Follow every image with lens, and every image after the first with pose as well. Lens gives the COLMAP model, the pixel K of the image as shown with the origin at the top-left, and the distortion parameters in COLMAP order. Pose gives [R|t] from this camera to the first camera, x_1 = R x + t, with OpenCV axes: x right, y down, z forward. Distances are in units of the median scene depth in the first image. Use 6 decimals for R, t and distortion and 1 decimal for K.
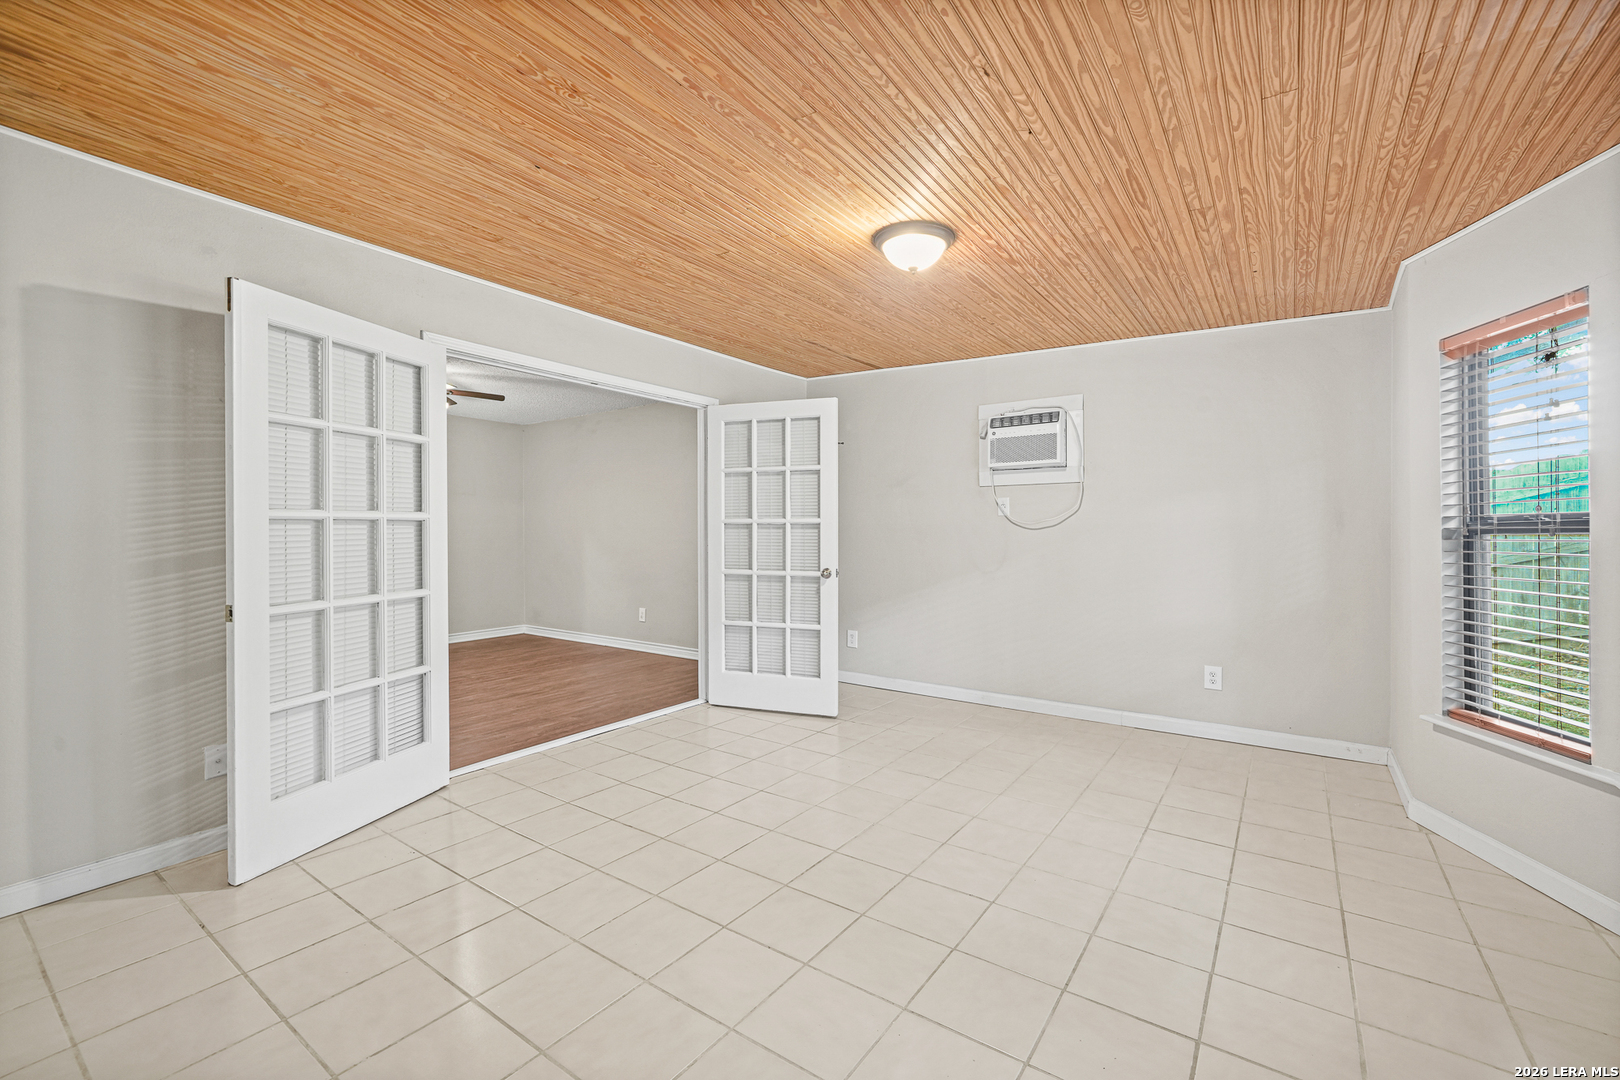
lens RADIAL K [[676.3, 0, 808.3], [0, 676.3, 542.8], [0, 0, 1]] dist [-0.000524, 0.003598]
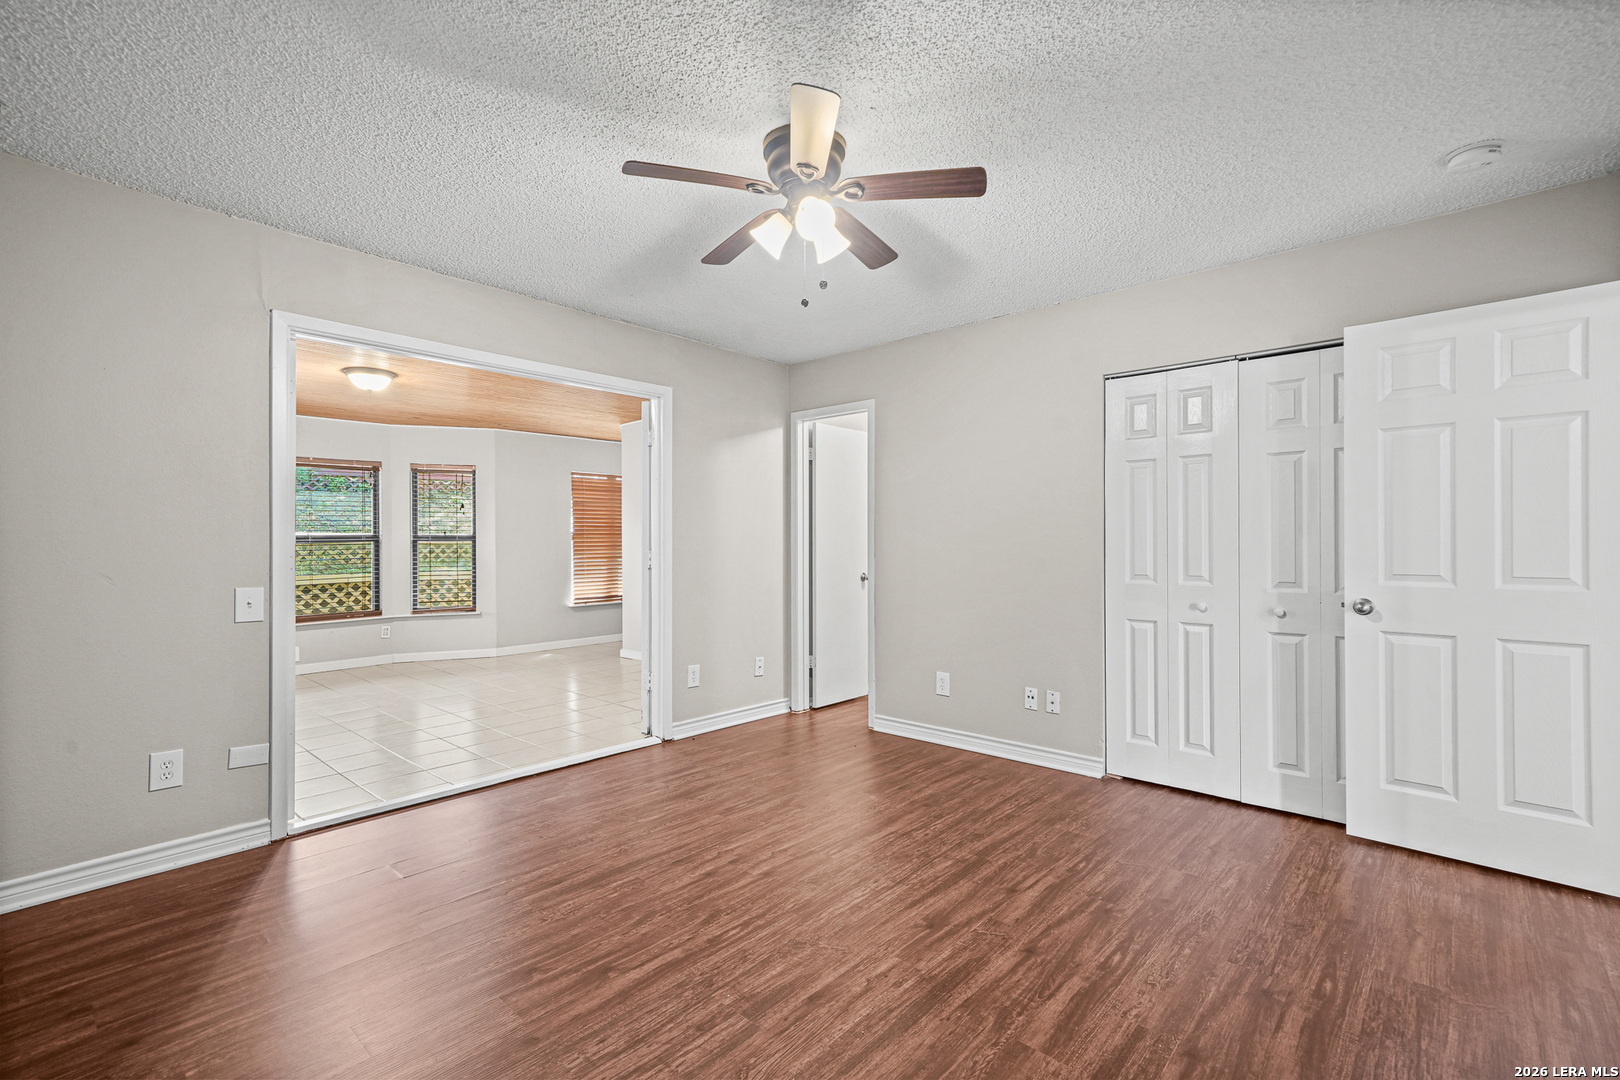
lens RADIAL K [[722.6, 0, 809.5], [0, 722.6, 541.7], [0, 0, 1]] dist [0.009415, 0.001169]
pose [[-0.994221, 0.002604, 0.107324, -1.504133], [0.004117, 0.999895, 0.013875, -0.042114], [-0.107277, 0.014237, -0.994127, 3.521009]]
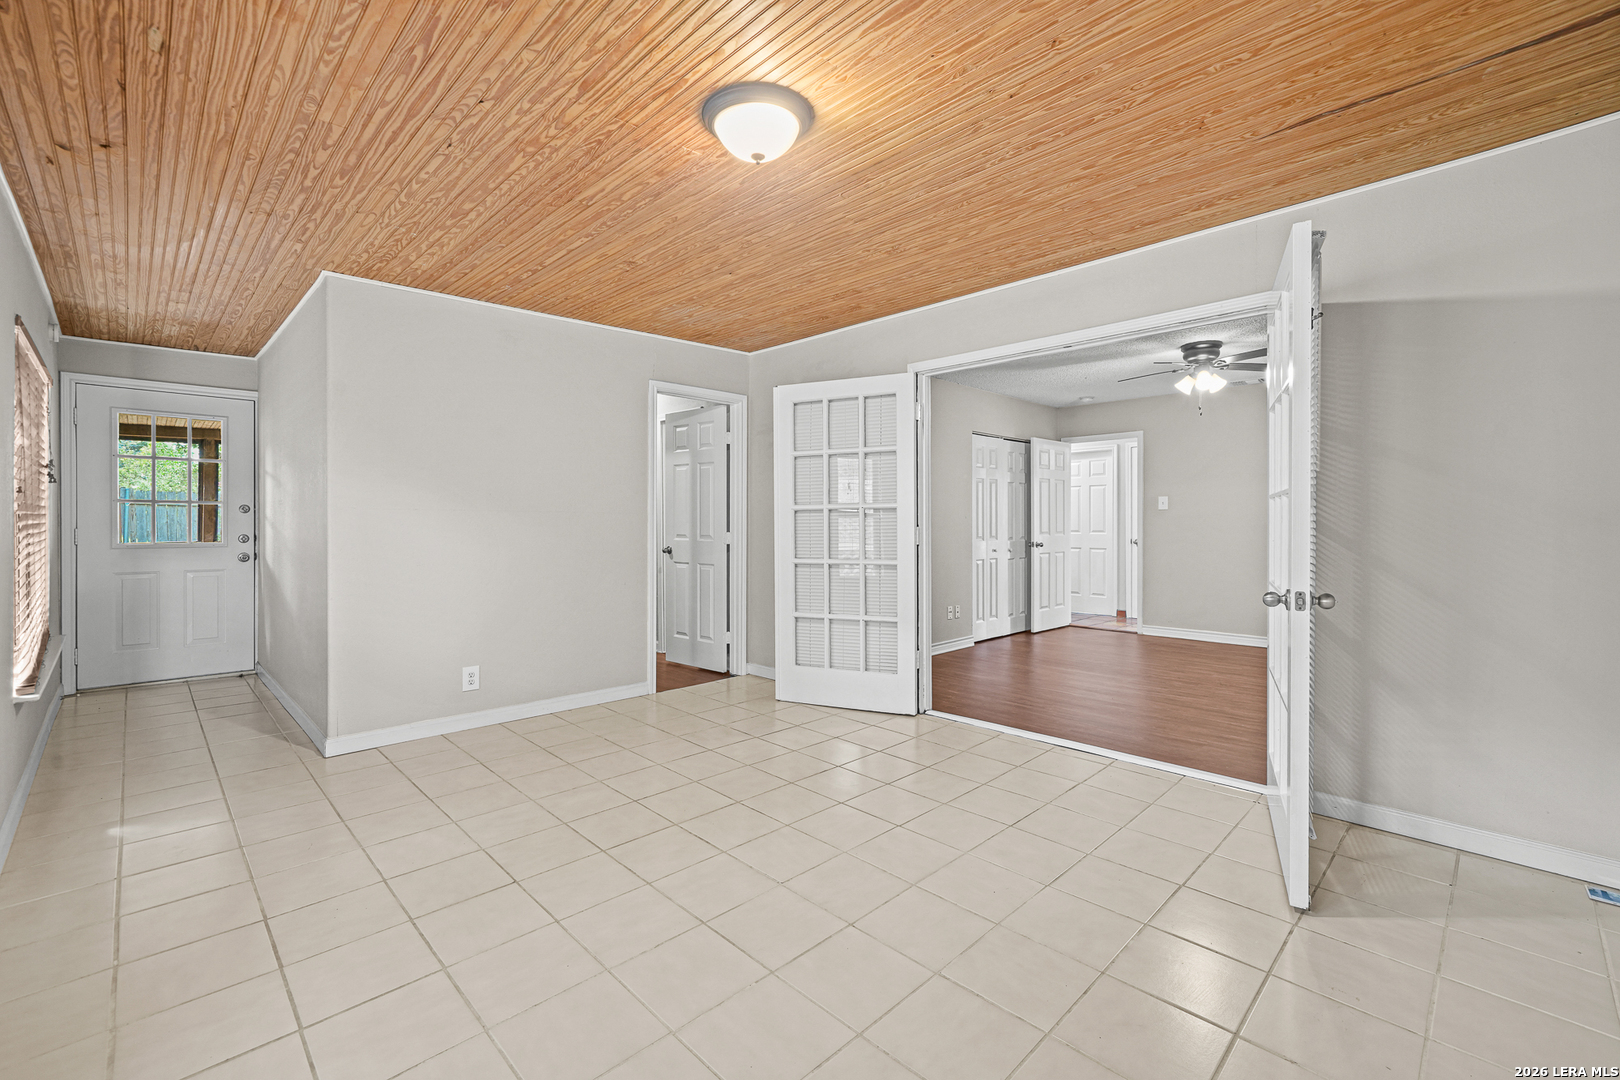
lens RADIAL K [[687.2, 0, 812.7], [0, 687.2, 536.6], [0, 0, 1]] dist [-0.002484, 0.003360]
pose [[-0.167399, 0.022735, -0.985627, 1.165495], [-0.013307, 0.999591, 0.025317, -0.014170], [0.985799, 0.017354, -0.167028, 1.553477]]
